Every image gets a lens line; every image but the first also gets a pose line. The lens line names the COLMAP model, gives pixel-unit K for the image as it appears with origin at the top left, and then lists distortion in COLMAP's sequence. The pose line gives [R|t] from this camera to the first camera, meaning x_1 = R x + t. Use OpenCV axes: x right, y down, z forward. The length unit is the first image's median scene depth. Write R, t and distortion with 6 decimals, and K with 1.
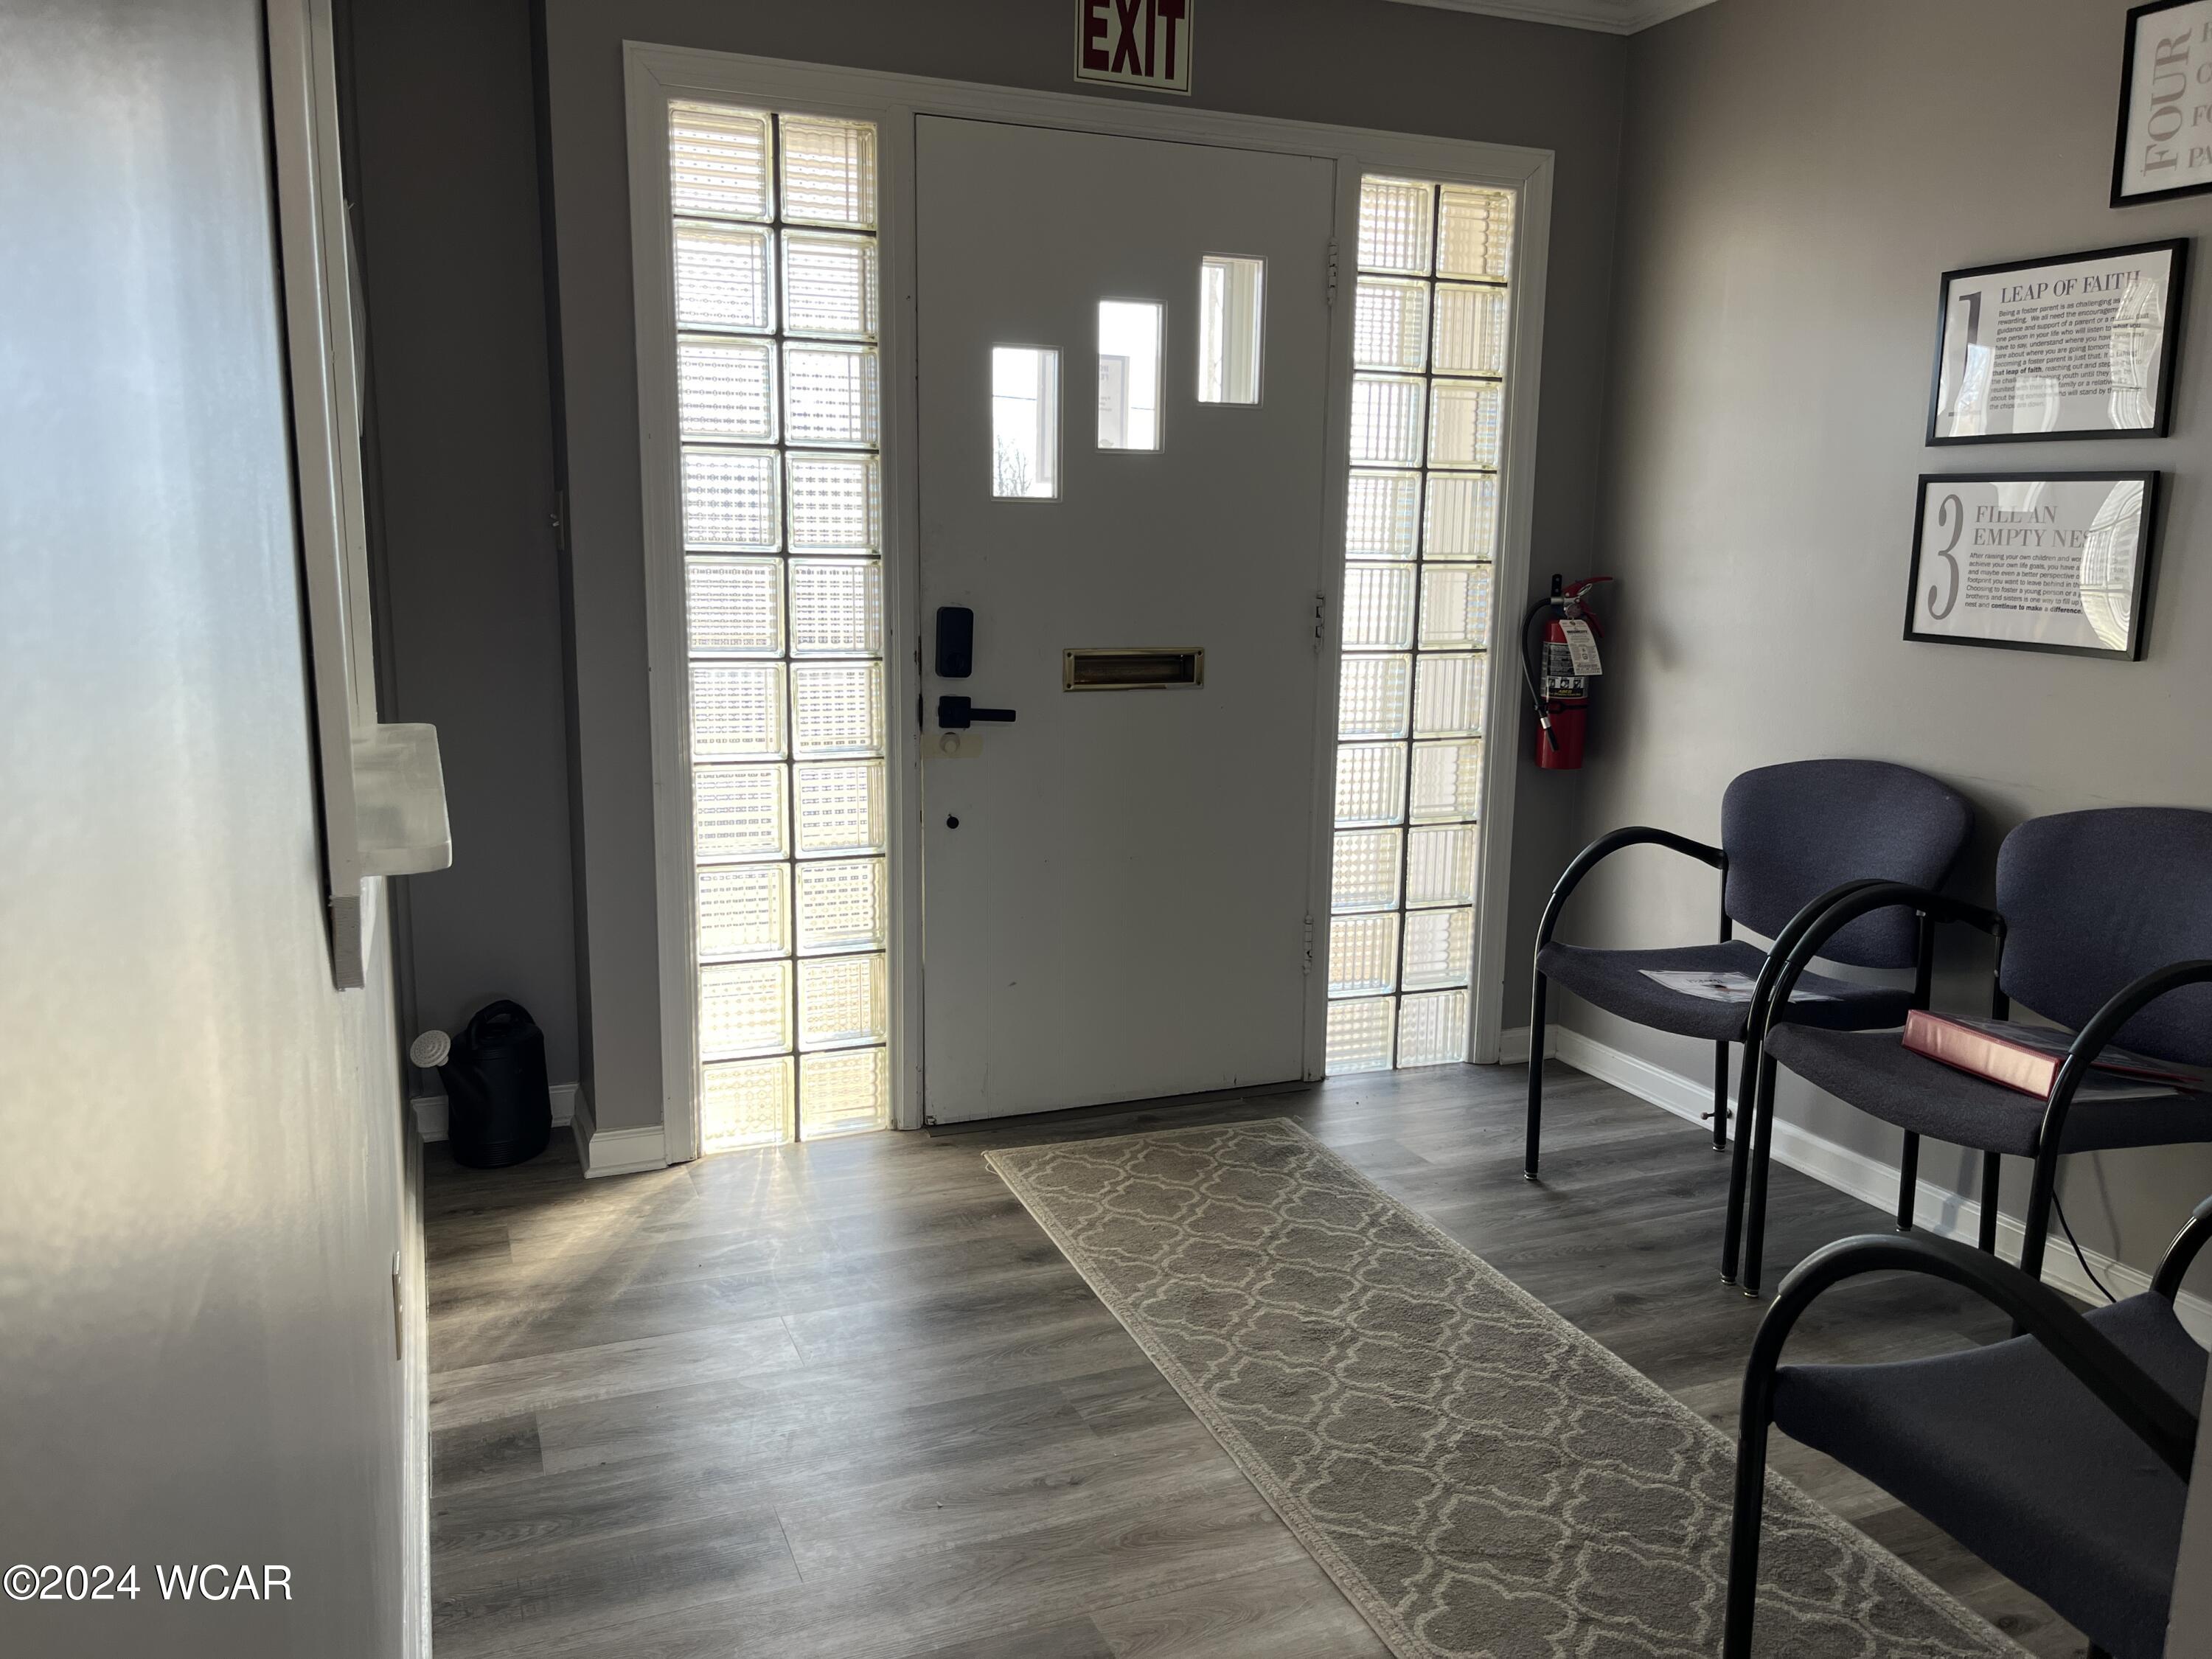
lens RADIAL K [[1681.1, 0, 1105.0], [0, 1681.1, 827.8], [0, 0, 1]] dist [0.063748, -0.089483]
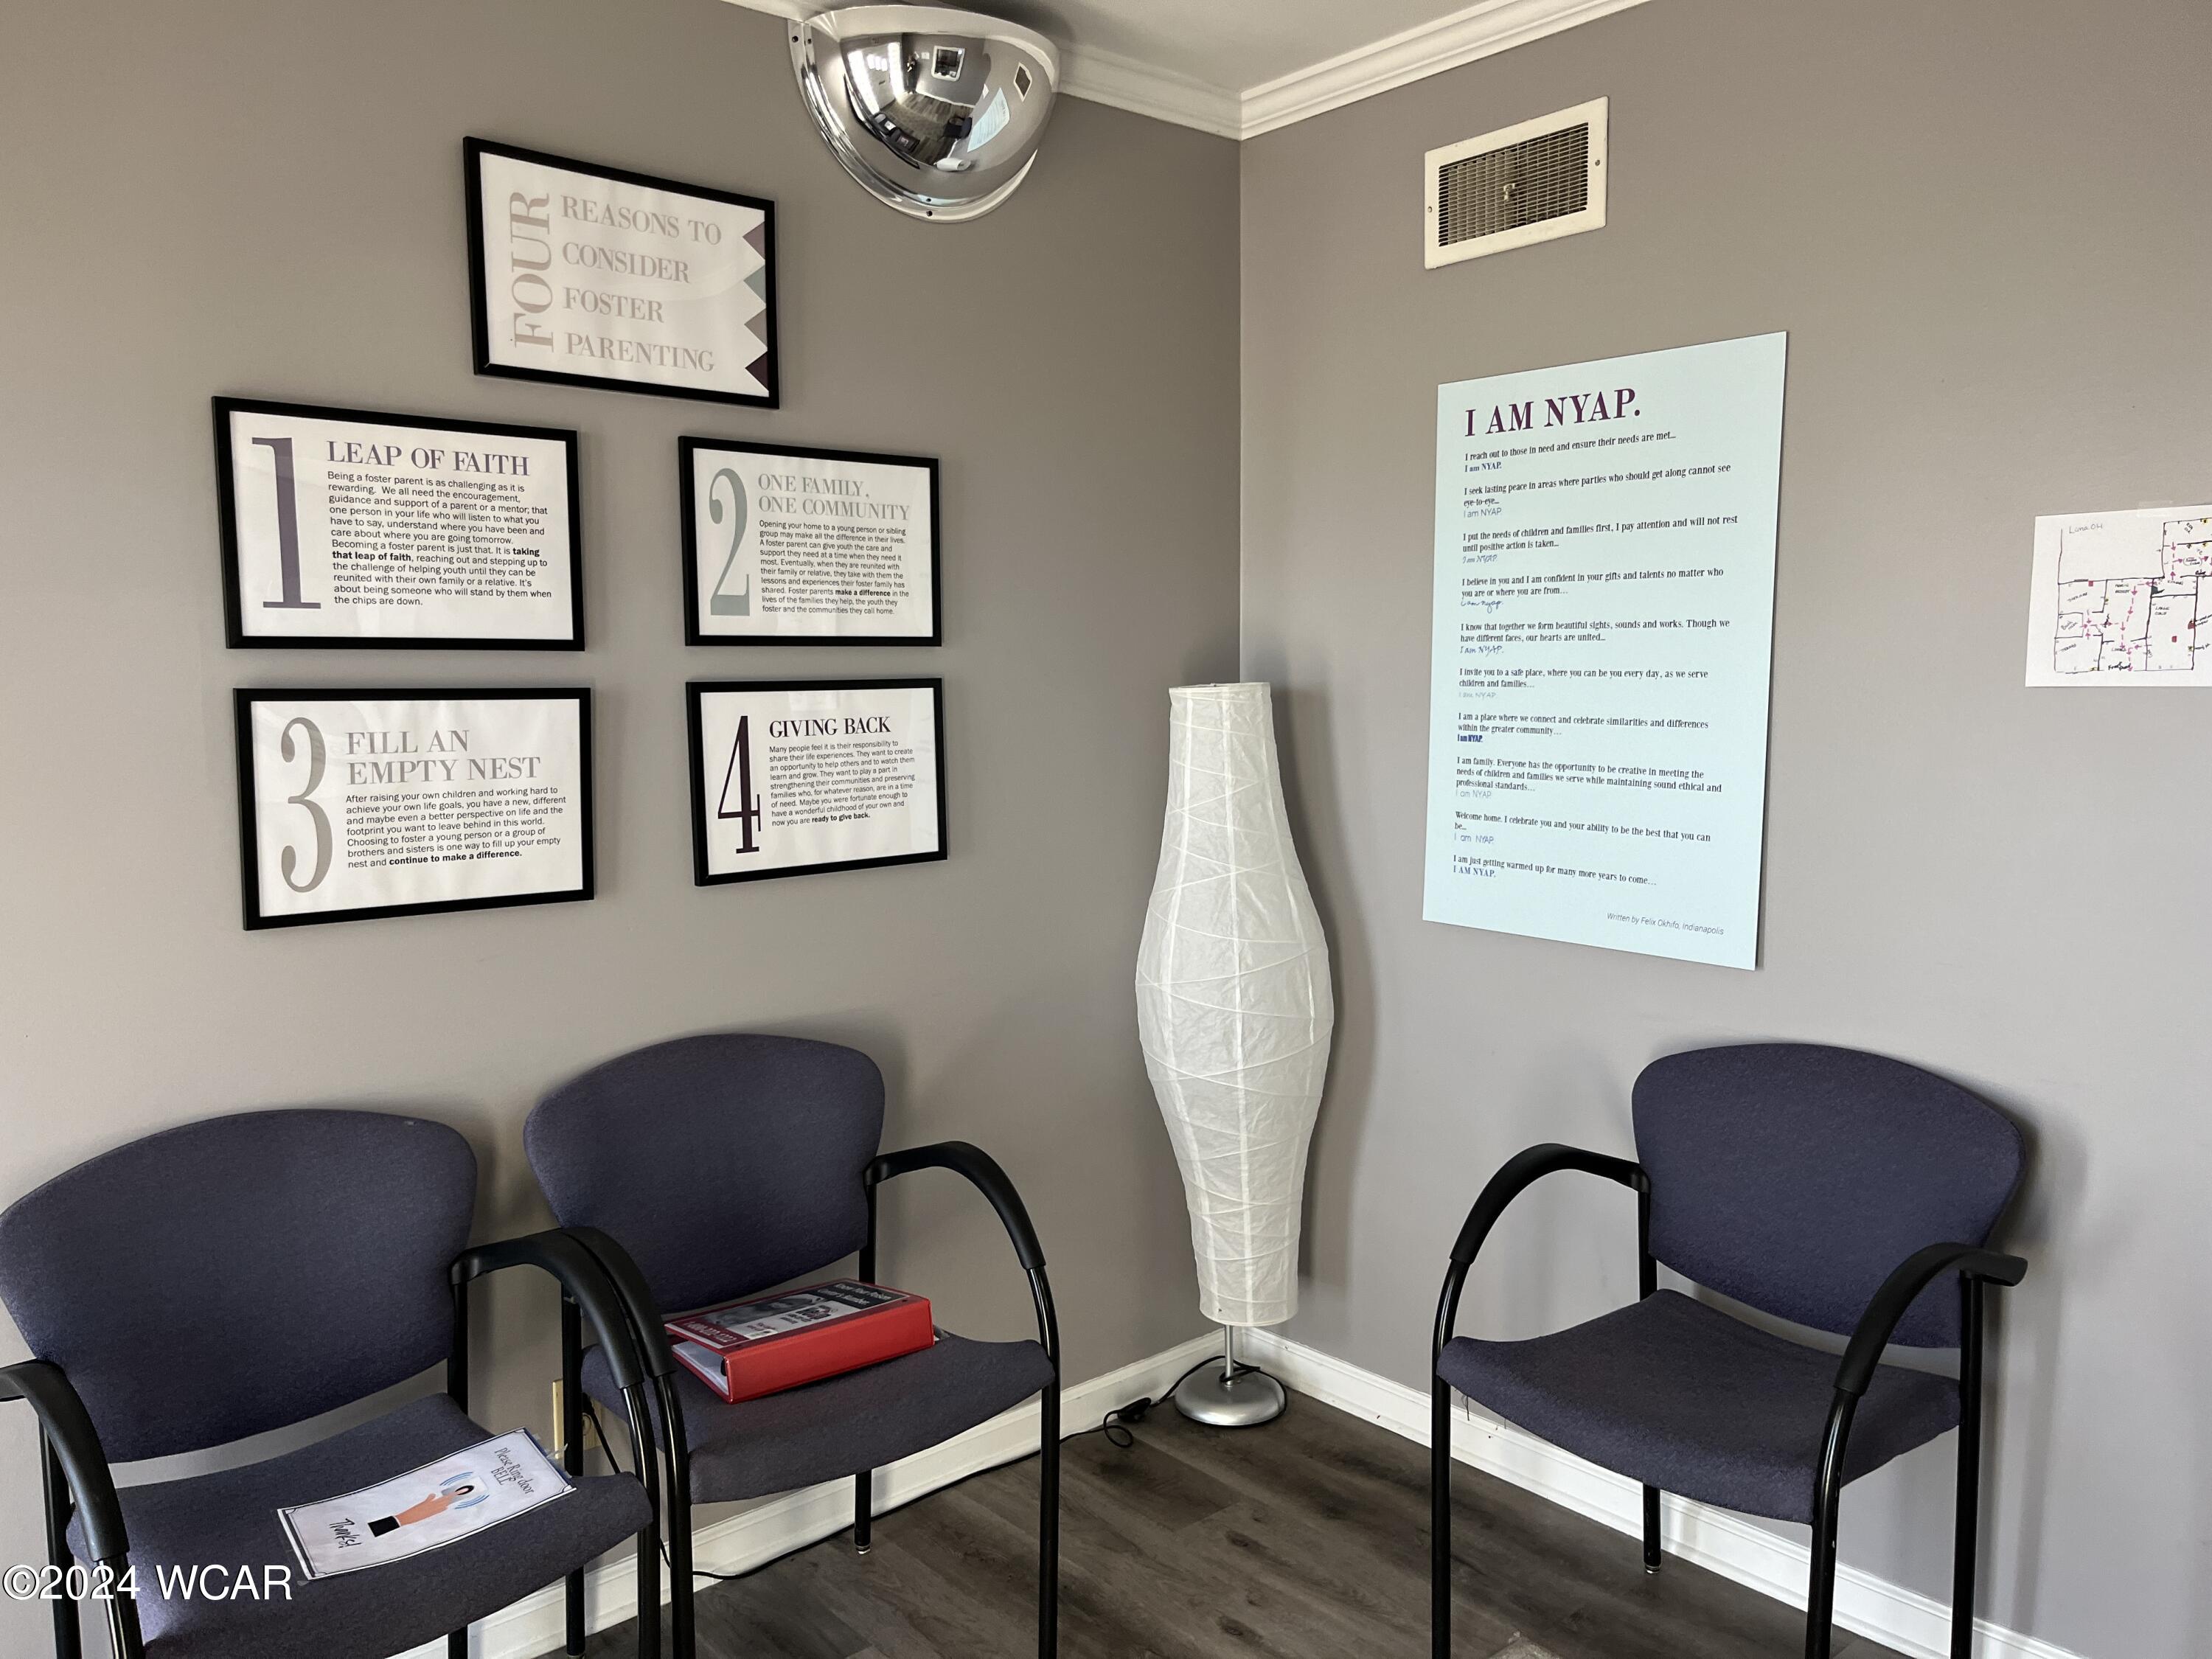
lens RADIAL K [[1681.1, 0, 1103.8], [0, 1681.1, 835.3], [0, 0, 1]] dist [0.063748, -0.089483]
pose [[-0.302866, -0.101506, 0.947612, -0.290616], [0.173754, 0.971766, 0.159626, -0.213536], [-0.937060, 0.212997, -0.276678, 0.937963]]
